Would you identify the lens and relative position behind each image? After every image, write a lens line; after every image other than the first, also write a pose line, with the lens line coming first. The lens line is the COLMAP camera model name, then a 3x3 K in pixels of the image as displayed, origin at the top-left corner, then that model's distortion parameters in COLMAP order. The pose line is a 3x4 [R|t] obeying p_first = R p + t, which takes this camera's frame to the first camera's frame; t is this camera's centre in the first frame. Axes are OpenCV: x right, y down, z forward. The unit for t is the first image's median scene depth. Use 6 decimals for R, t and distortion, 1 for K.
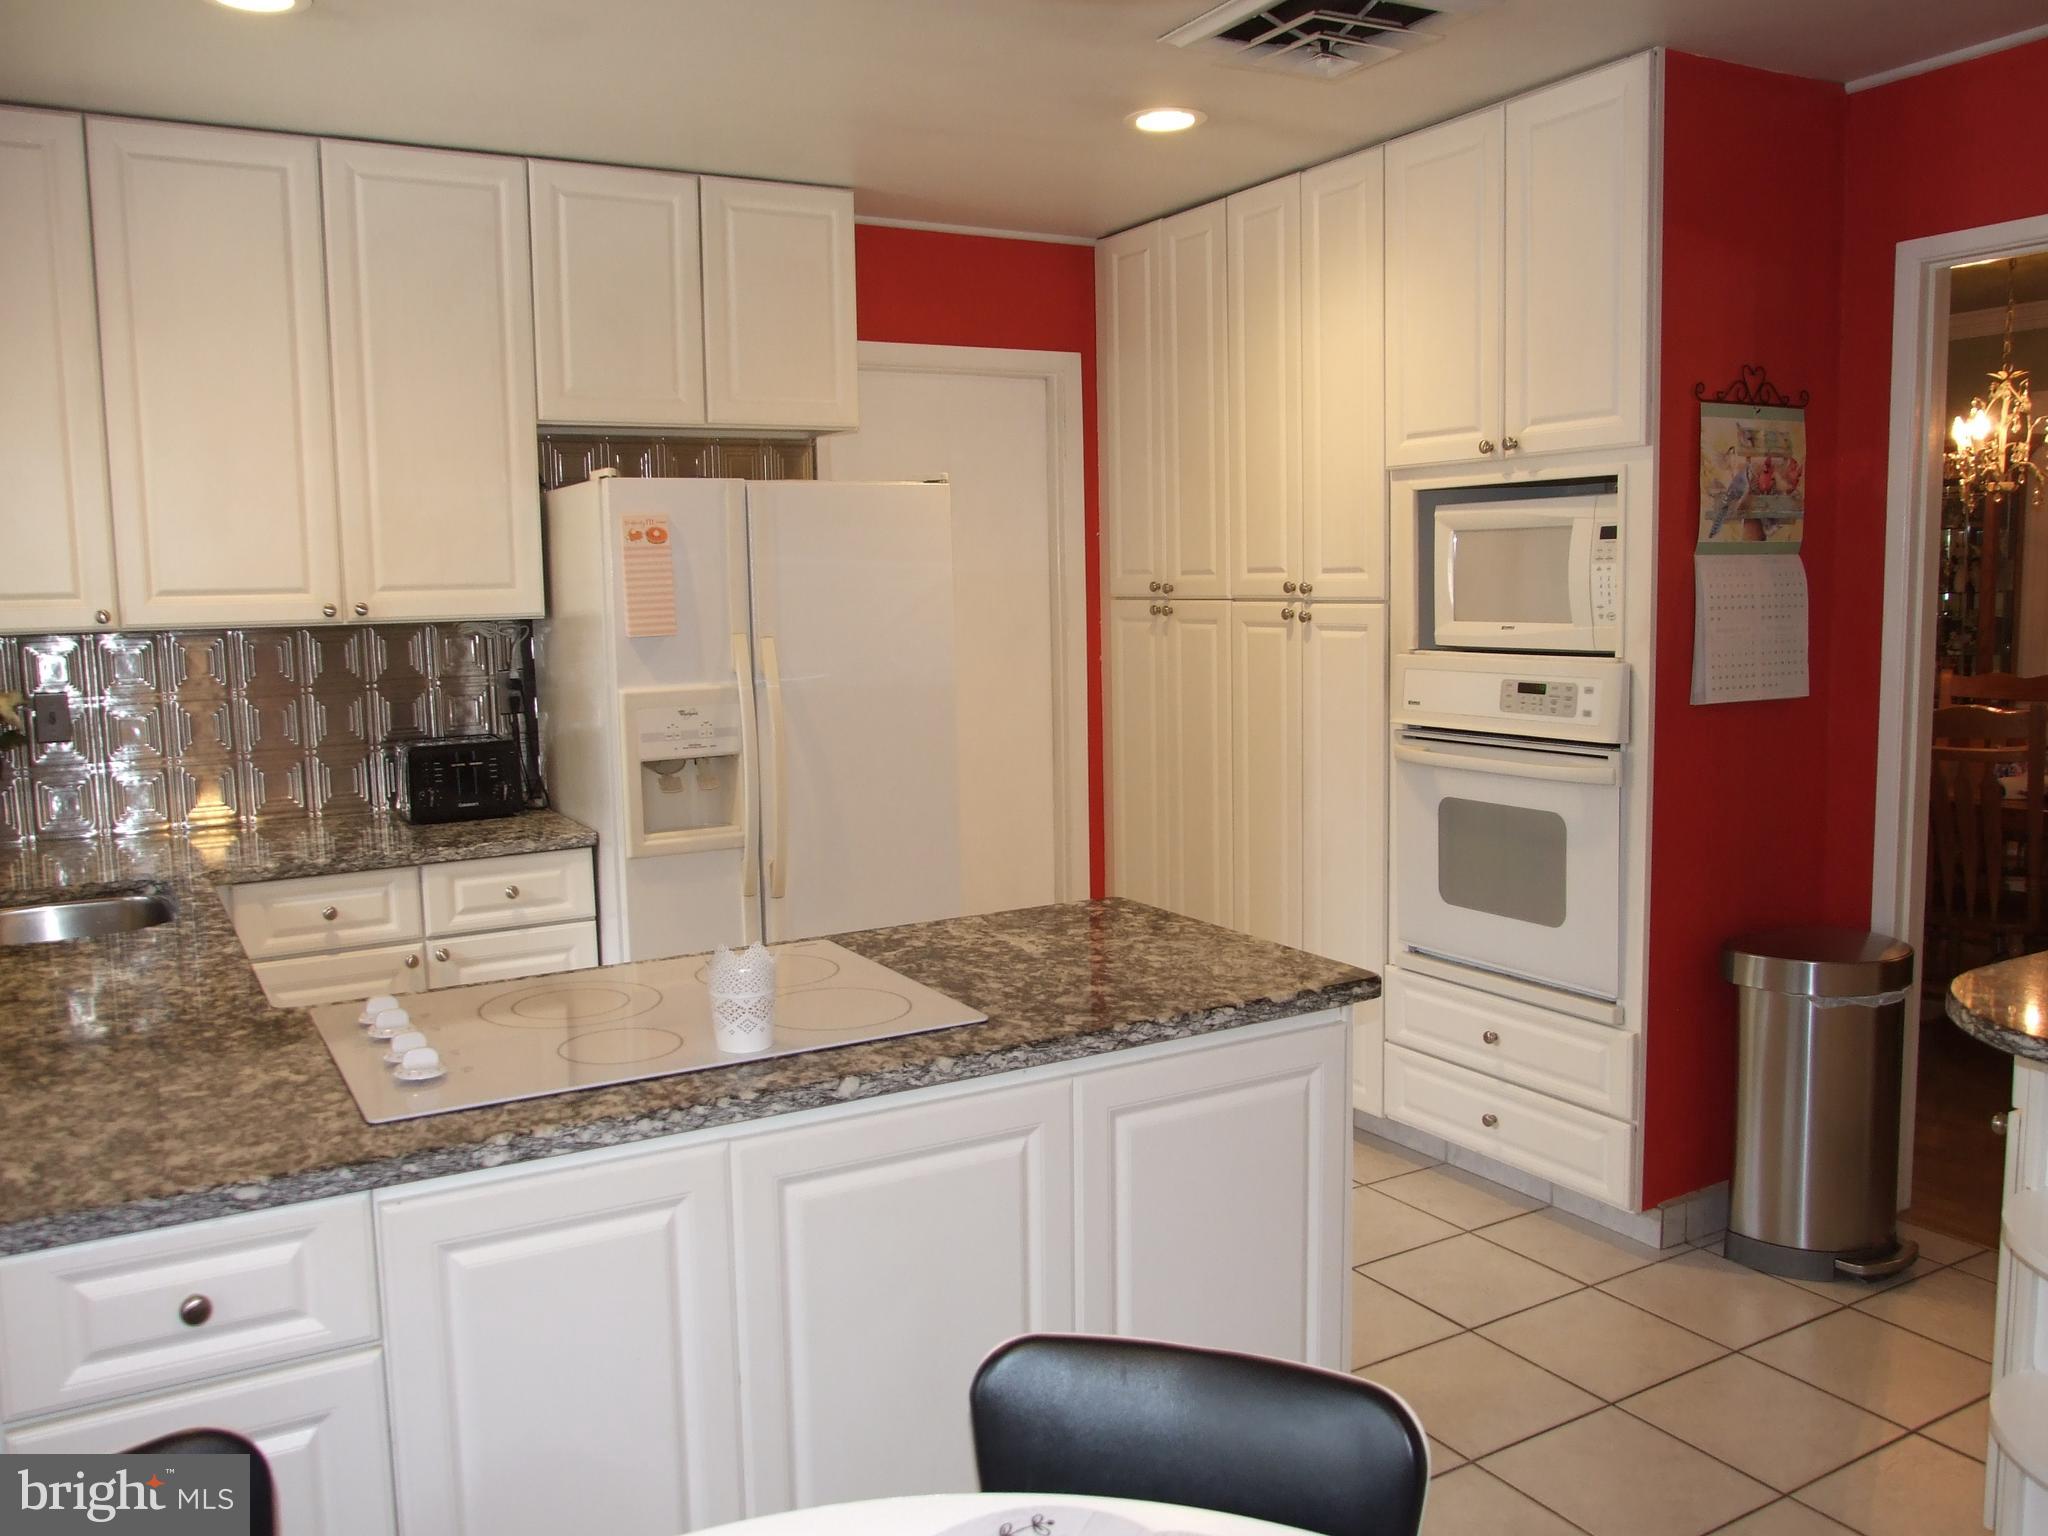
lens RADIAL K [[1621.9, 0, 1020.6], [0, 1621.9, 762.5], [0, 0, 1]] dist [-0.040746, 0.010130]
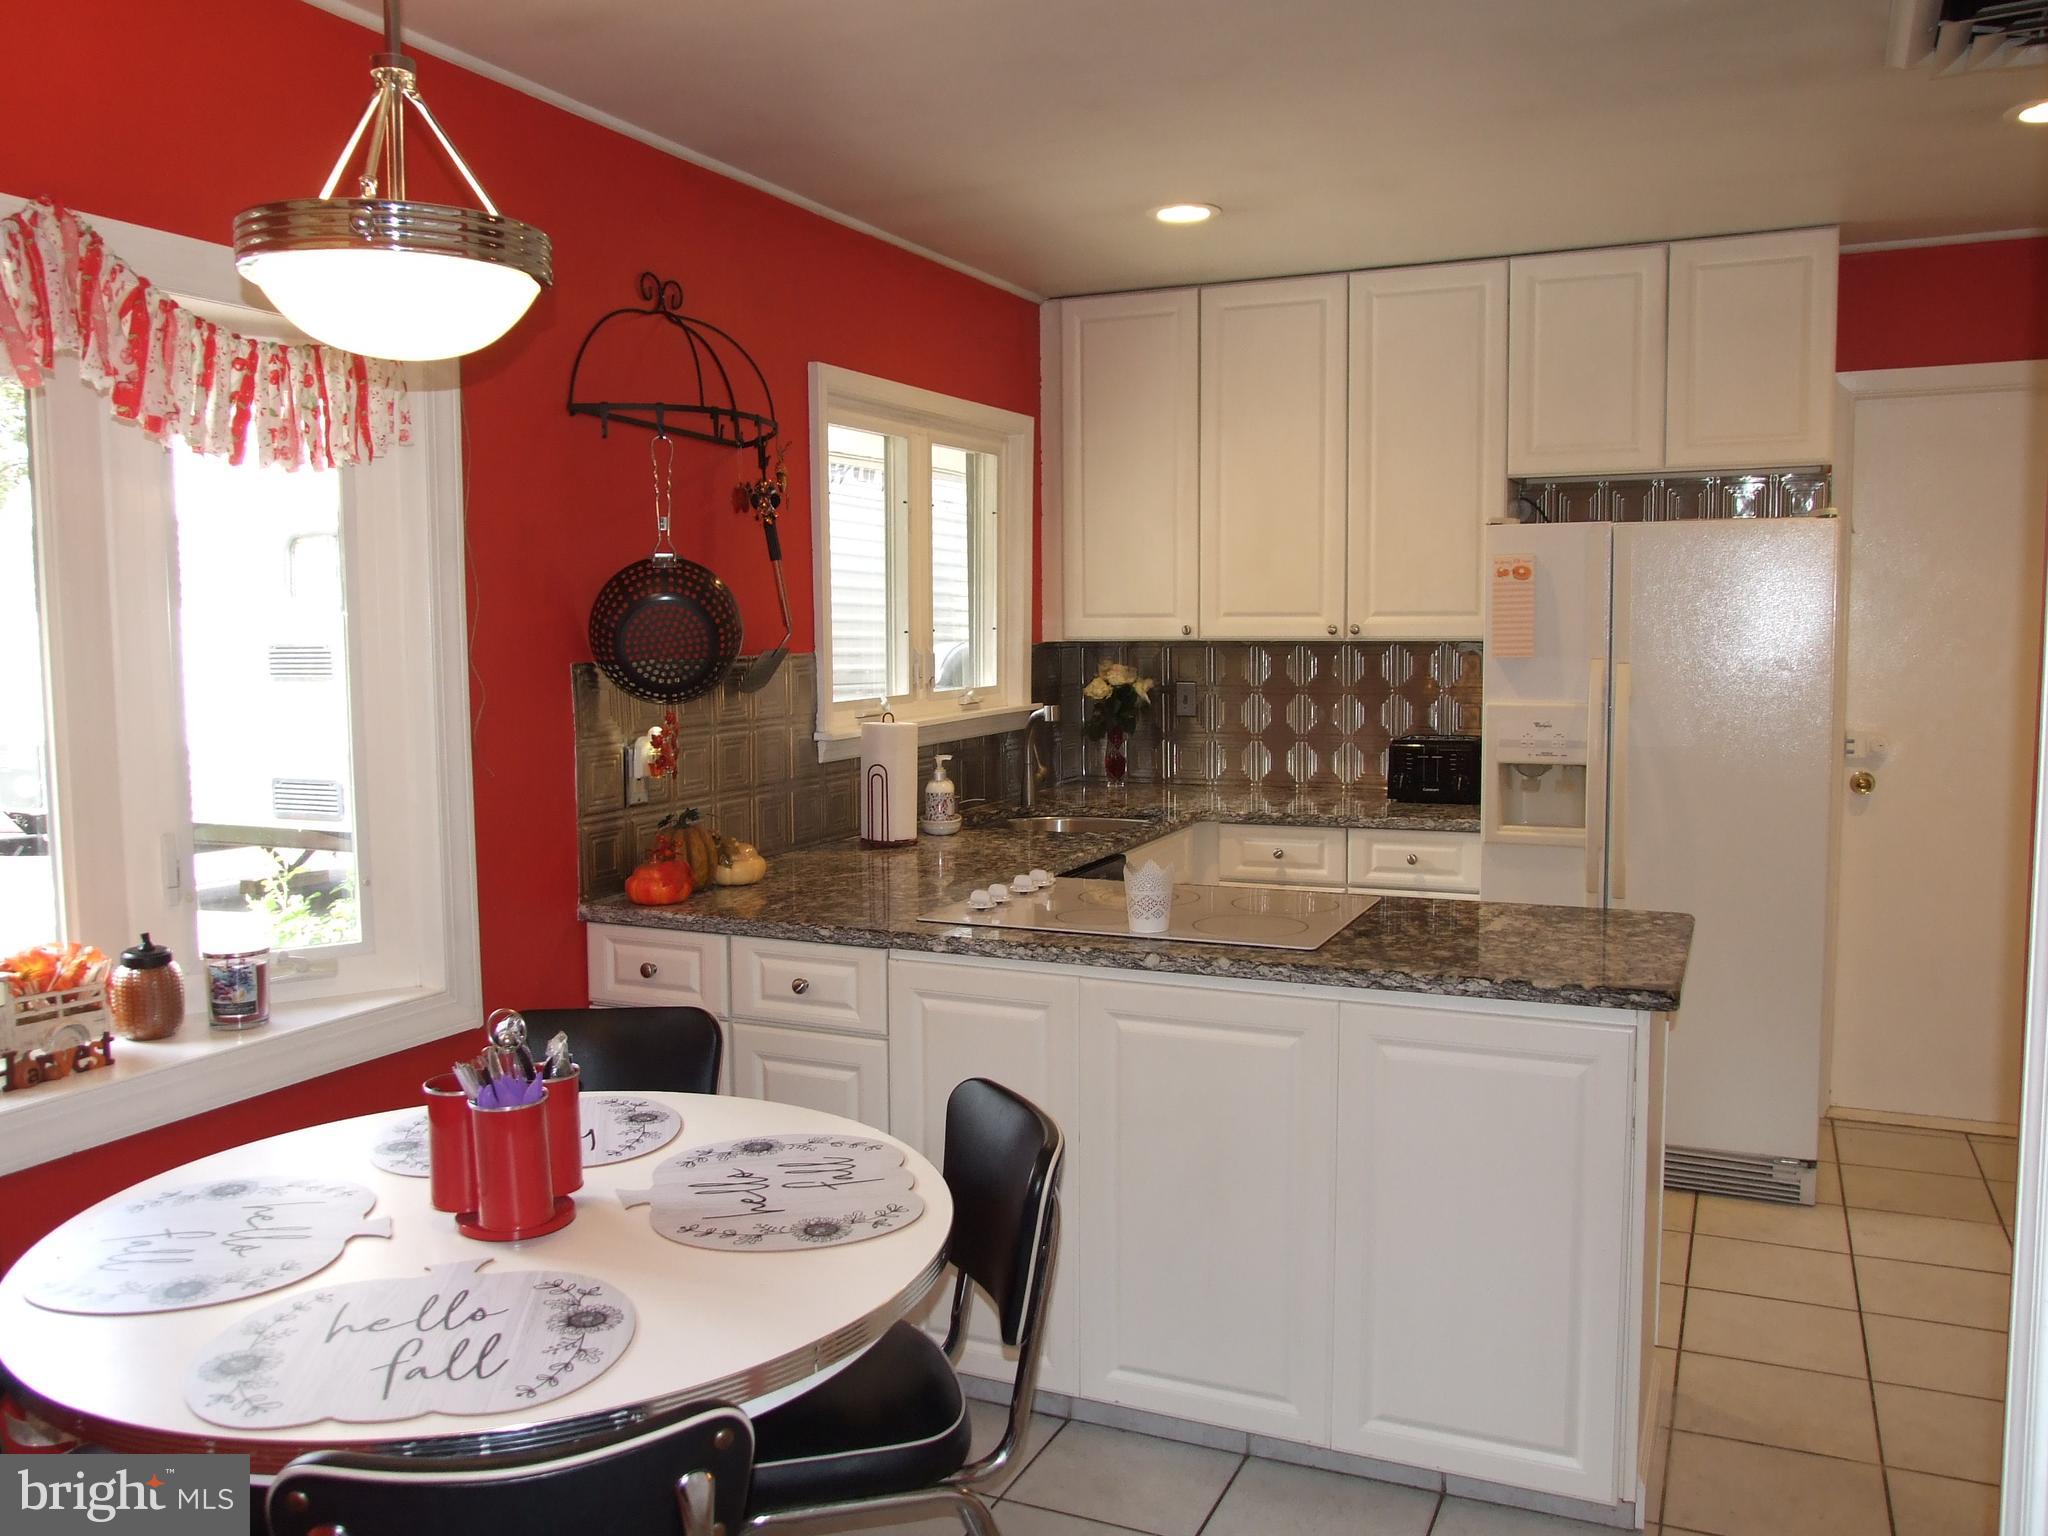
lens RADIAL K [[1621.9, 0, 1016.2], [0, 1621.9, 768.9], [0, 0, 1]] dist [-0.040746, 0.010130]
pose [[0.583425, 0.085046, -0.807702, 0.517330], [-0.092440, 0.994993, 0.037994, -0.008394], [0.806889, 0.052497, 0.588365, 0.017015]]
